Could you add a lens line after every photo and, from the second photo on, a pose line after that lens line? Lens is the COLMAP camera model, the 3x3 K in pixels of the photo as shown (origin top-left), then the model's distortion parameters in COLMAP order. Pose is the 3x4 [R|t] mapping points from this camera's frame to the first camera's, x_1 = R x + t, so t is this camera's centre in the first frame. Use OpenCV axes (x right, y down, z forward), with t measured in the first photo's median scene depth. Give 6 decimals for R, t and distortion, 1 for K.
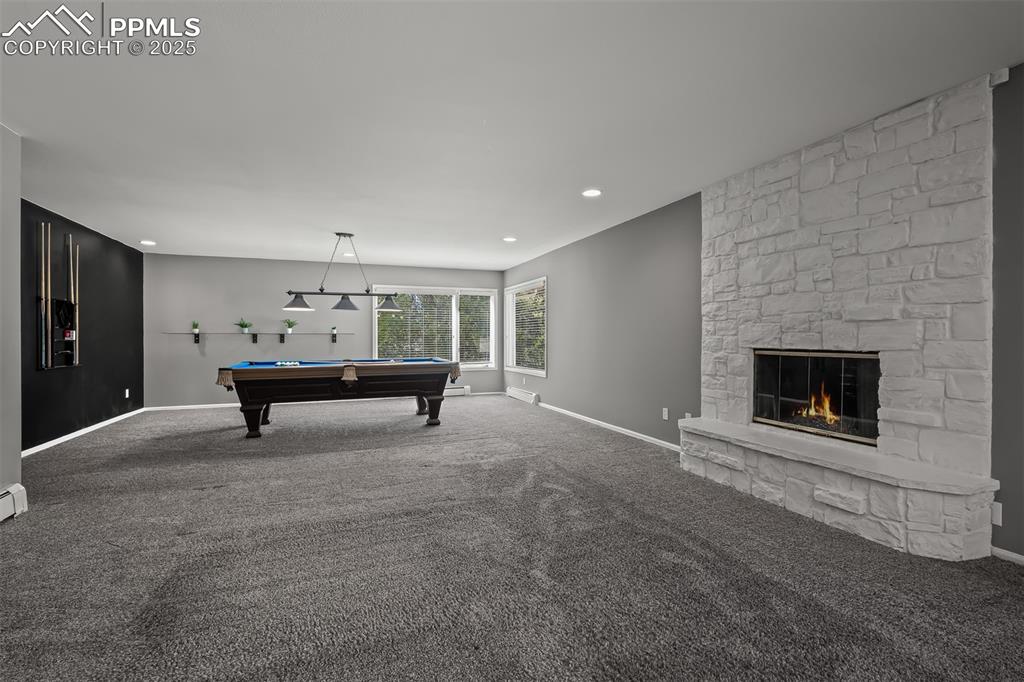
lens RADIAL K [[457.2, 0, 512.0], [0, 457.2, 341.0], [0, 0, 1]] dist [-0.002569, -0.000226]
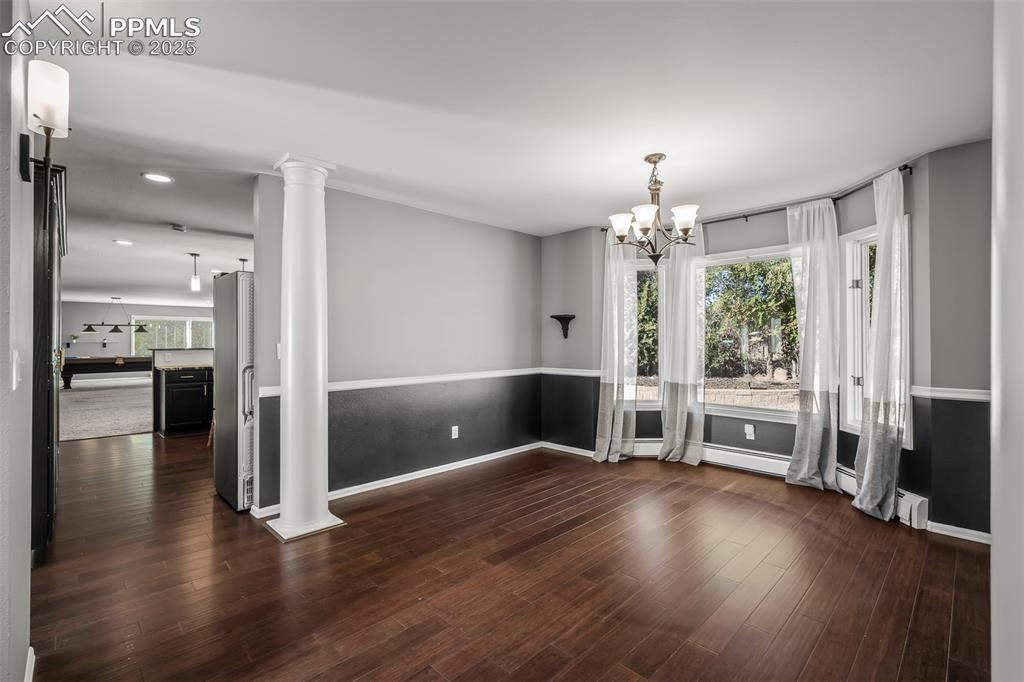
lens RADIAL K [[457.2, 0, 512.0], [0, 457.2, 341.0], [0, 0, 1]] dist [-0.002569, -0.000226]
pose [[0.919249, 0.000656, 0.393677, 0.506747], [0.002032, 0.999977, -0.006410, -0.009887], [-0.393672, 0.006692, 0.919227, -1.717781]]
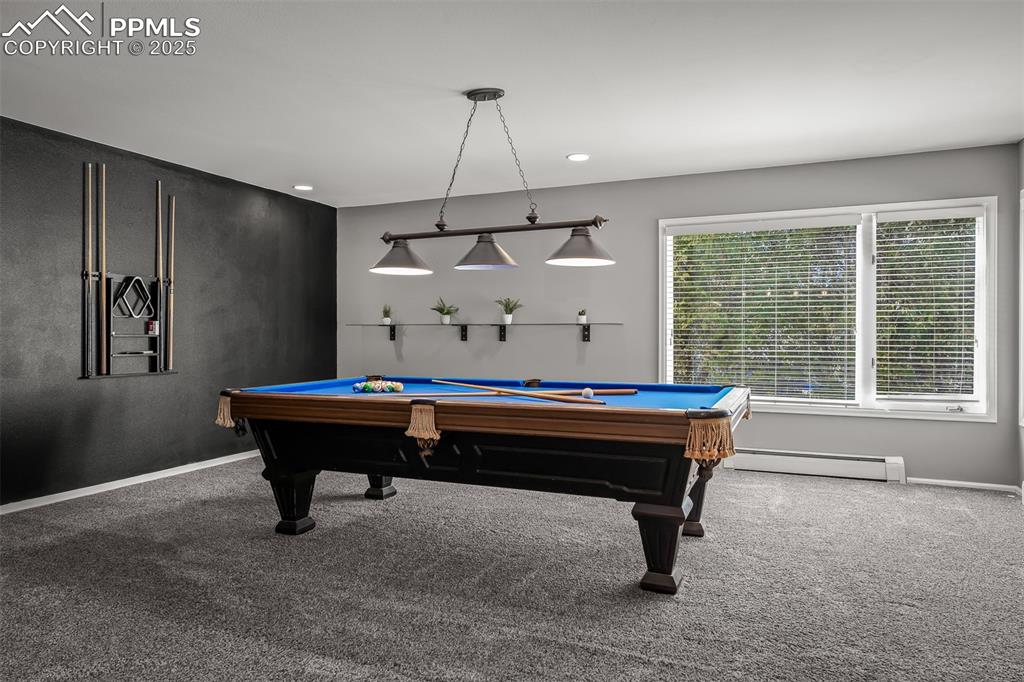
lens RADIAL K [[655.6, 0, 512.0], [0, 655.6, 334.4], [0, 0, 1]] dist [-0.000186, -0.000164]
pose [[0.710530, 0.003427, -0.703658, 0.090036], [-0.005701, 0.999983, -0.000888, -0.003976], [0.703643, 0.004643, 0.710538, 0.566400]]
